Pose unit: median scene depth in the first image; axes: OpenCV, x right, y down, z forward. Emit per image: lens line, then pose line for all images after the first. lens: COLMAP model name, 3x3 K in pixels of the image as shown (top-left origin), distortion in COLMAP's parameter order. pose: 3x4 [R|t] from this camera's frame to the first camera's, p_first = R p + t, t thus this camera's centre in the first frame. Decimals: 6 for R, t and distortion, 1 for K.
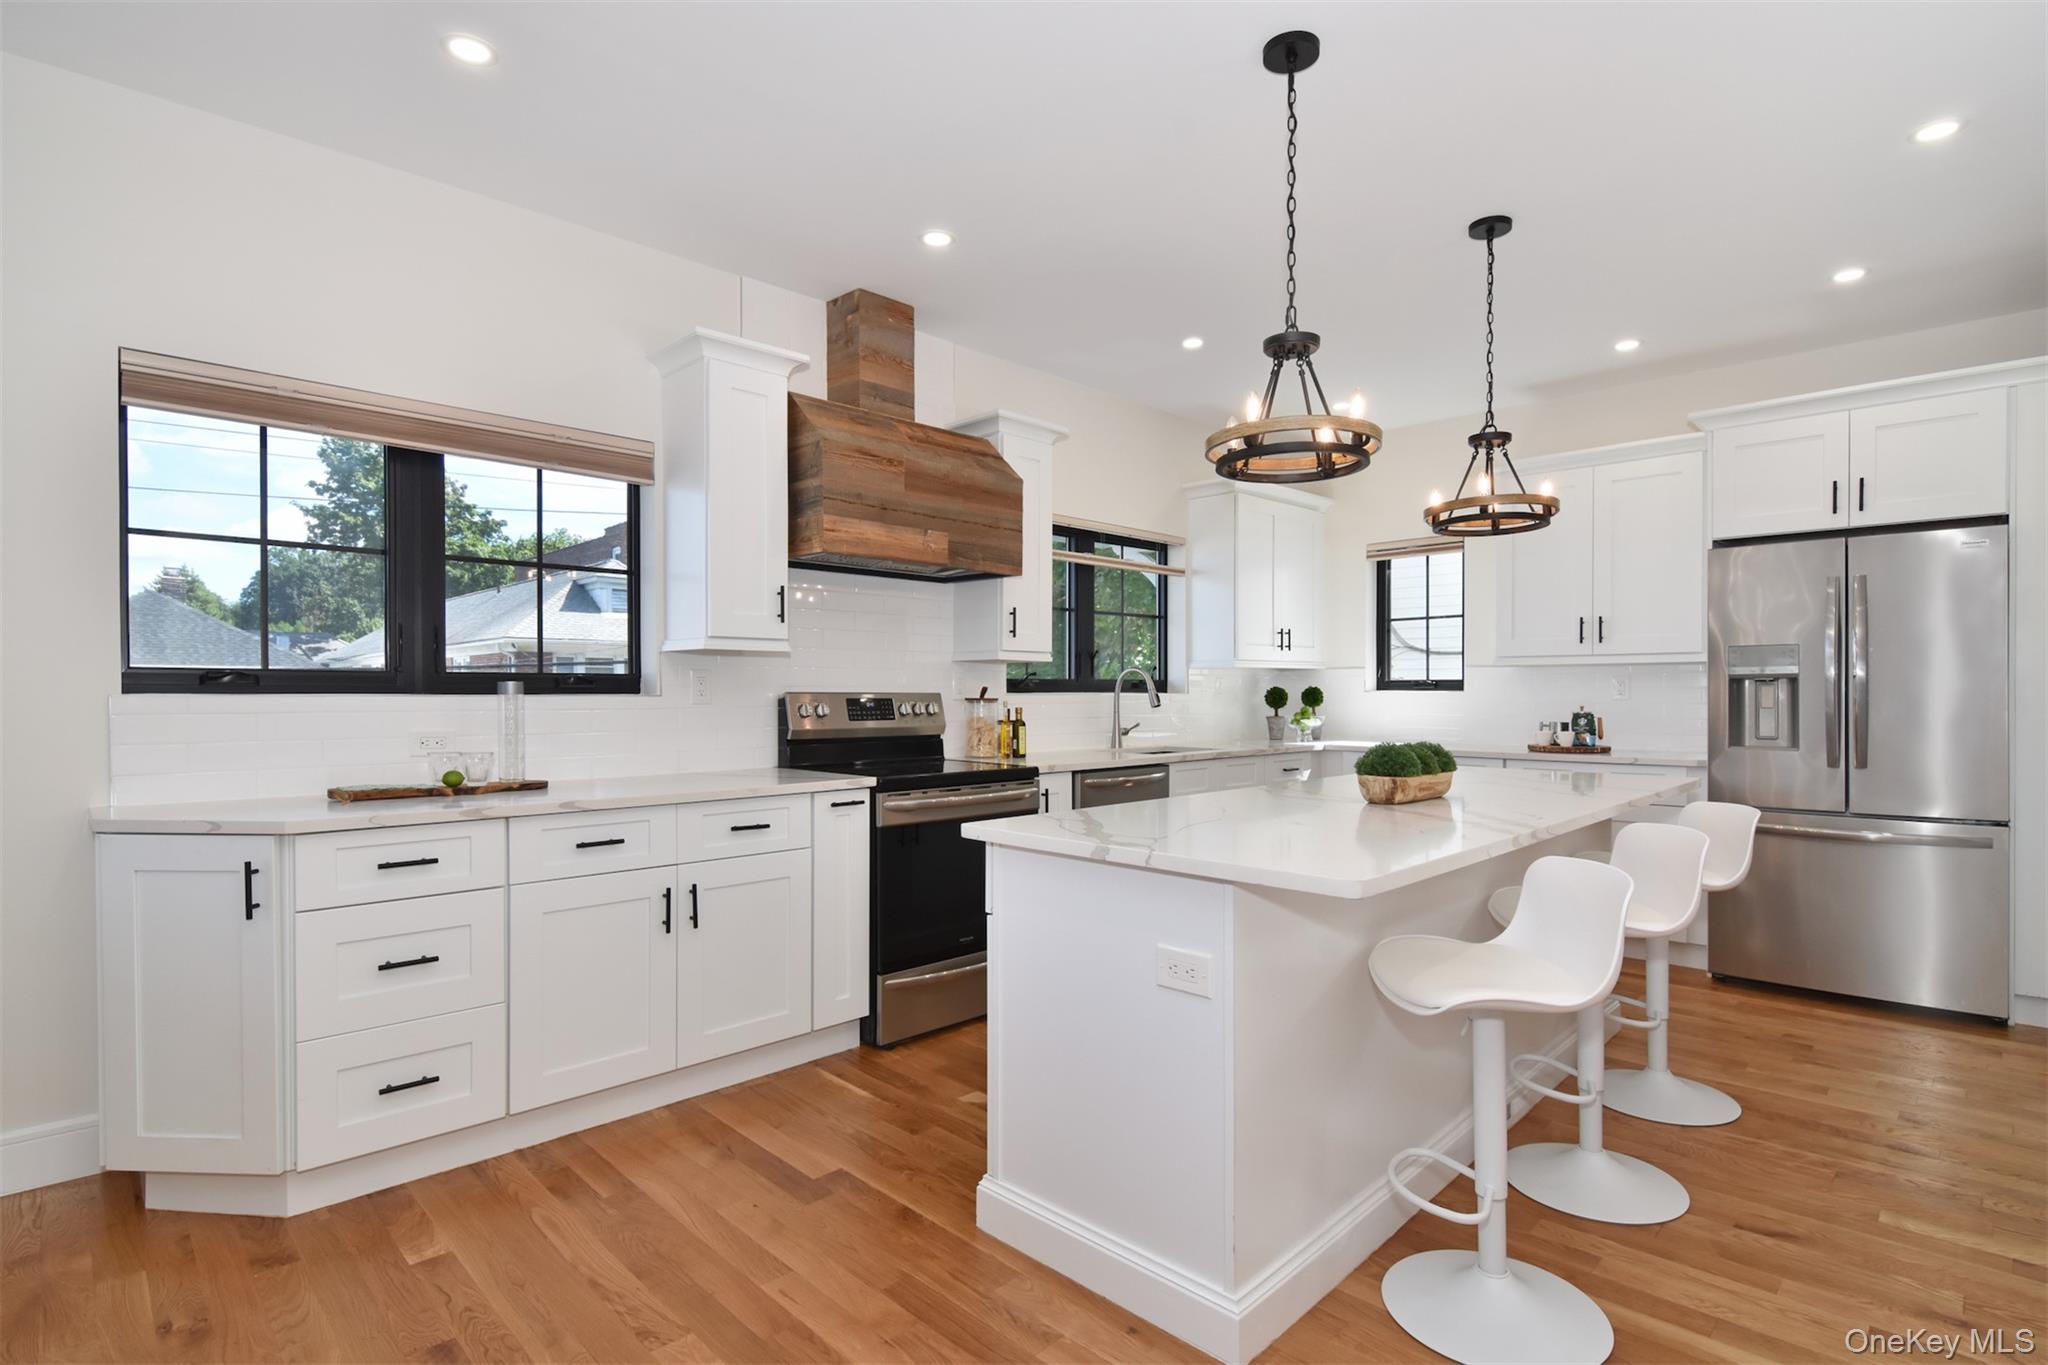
lens RADIAL K [[1003.8, 0, 1023.4], [0, 1003.8, 686.6], [0, 0, 1]] dist [-0.012539, -0.000899]
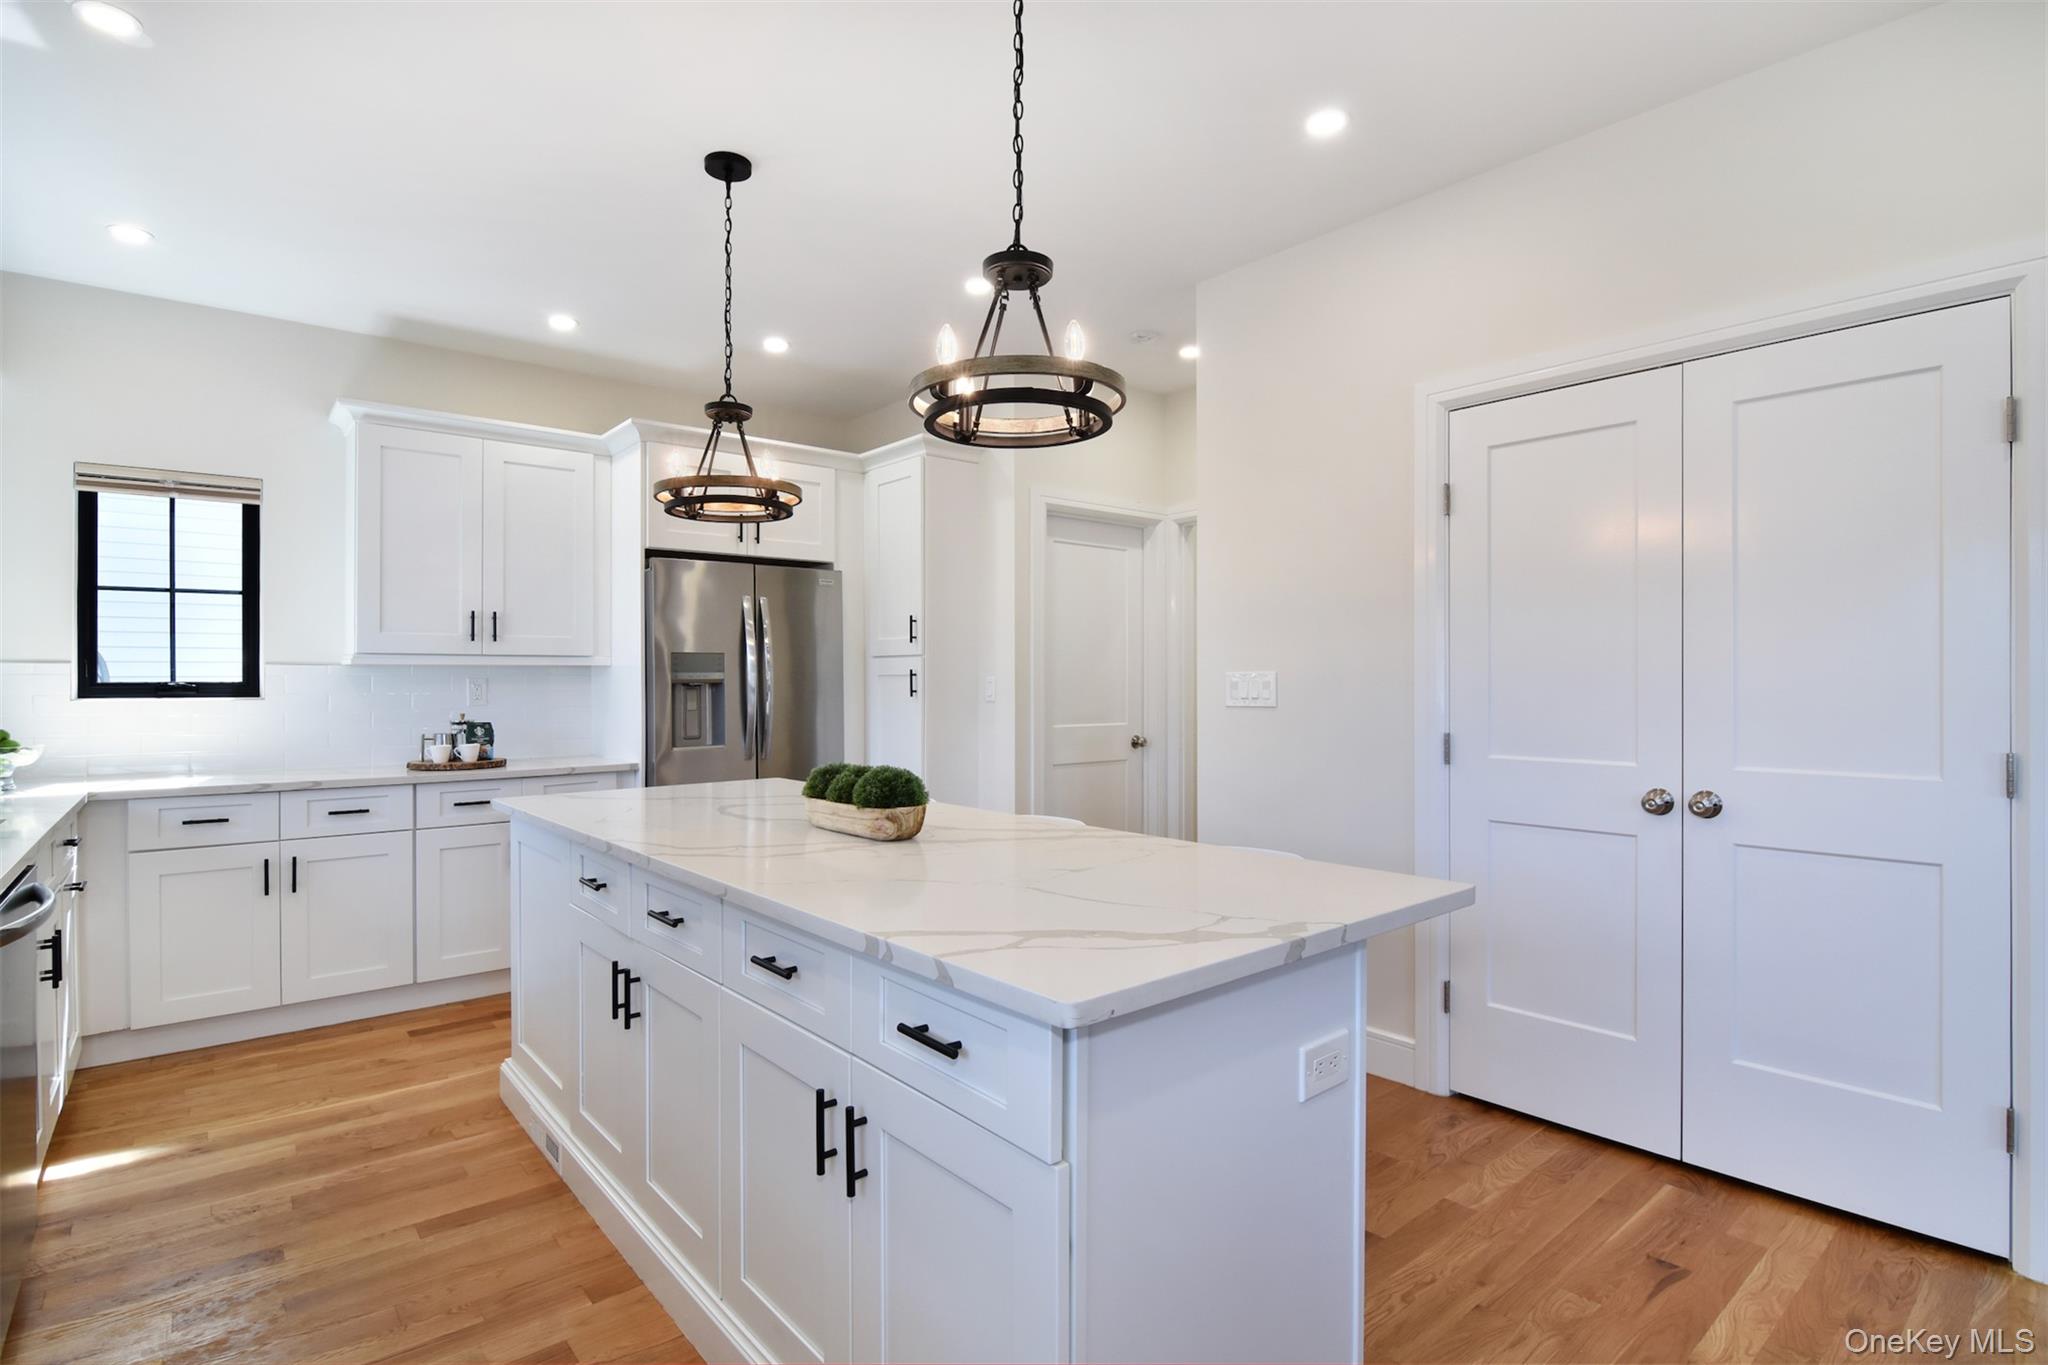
lens RADIAL K [[1003.8, 0, 997.2], [0, 1003.8, 674.2], [0, 0, 1]] dist [-0.012539, -0.000899]
pose [[0.101136, 0.005724, 0.994856, -0.321123], [-0.001154, 0.999983, -0.005637, -0.012922], [-0.994872, -0.000578, 0.101141, 0.582293]]
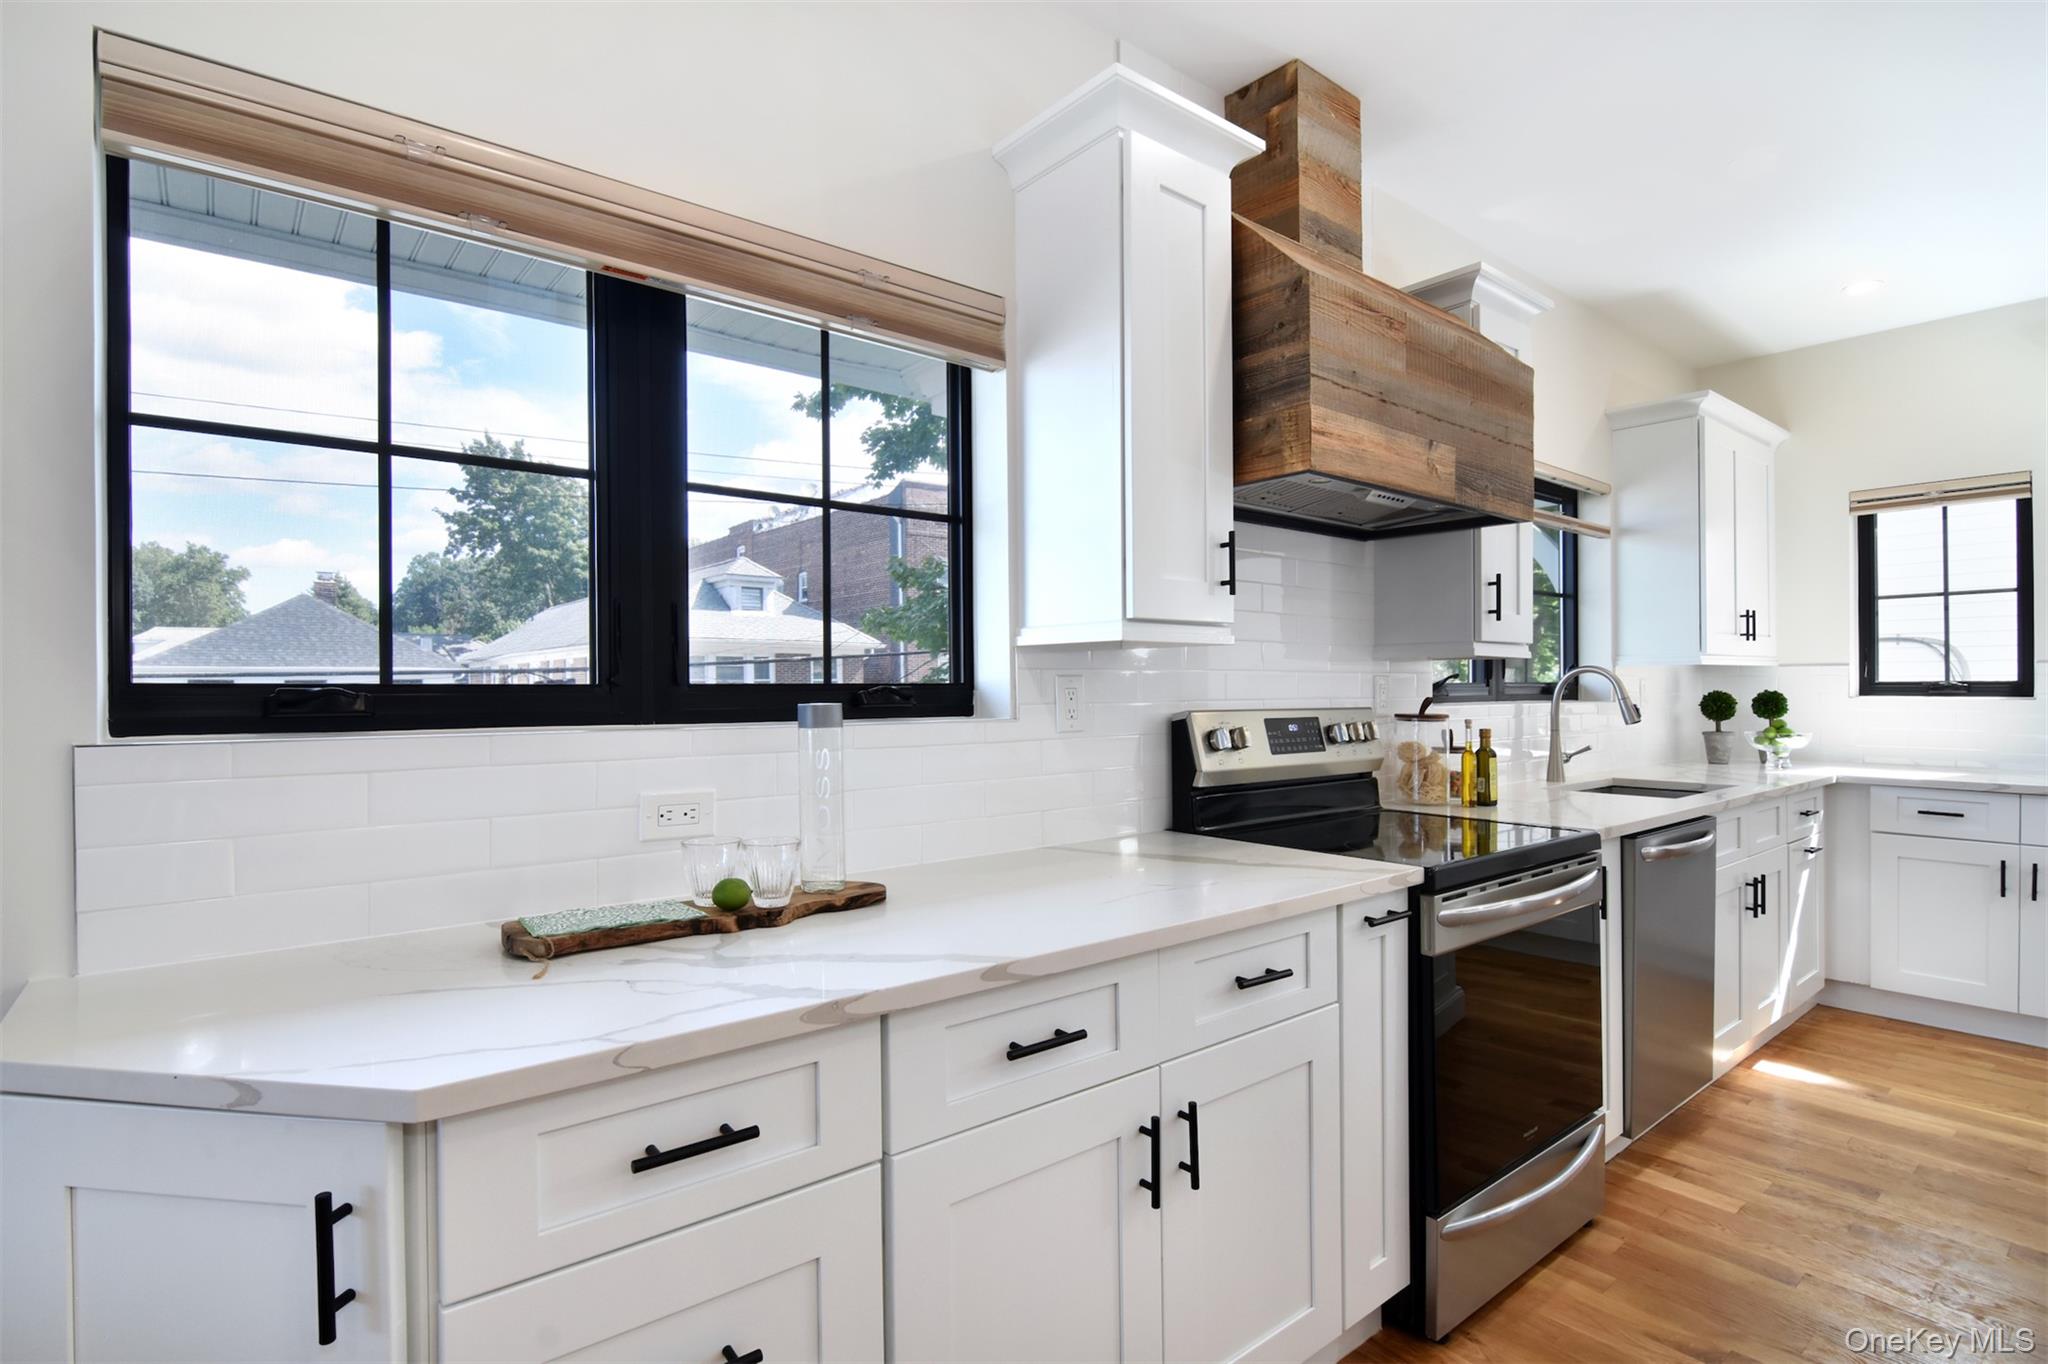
lens RADIAL K [[1003.8, 0, 1033.8], [0, 1003.8, 680.7], [0, 0, 1]] dist [-0.012539, -0.000899]
pose [[0.995644, -0.004620, -0.093119, -0.269725], [0.004387, 0.999987, -0.002708, -0.011742], [0.093130, 0.002288, 0.995651, 0.369720]]
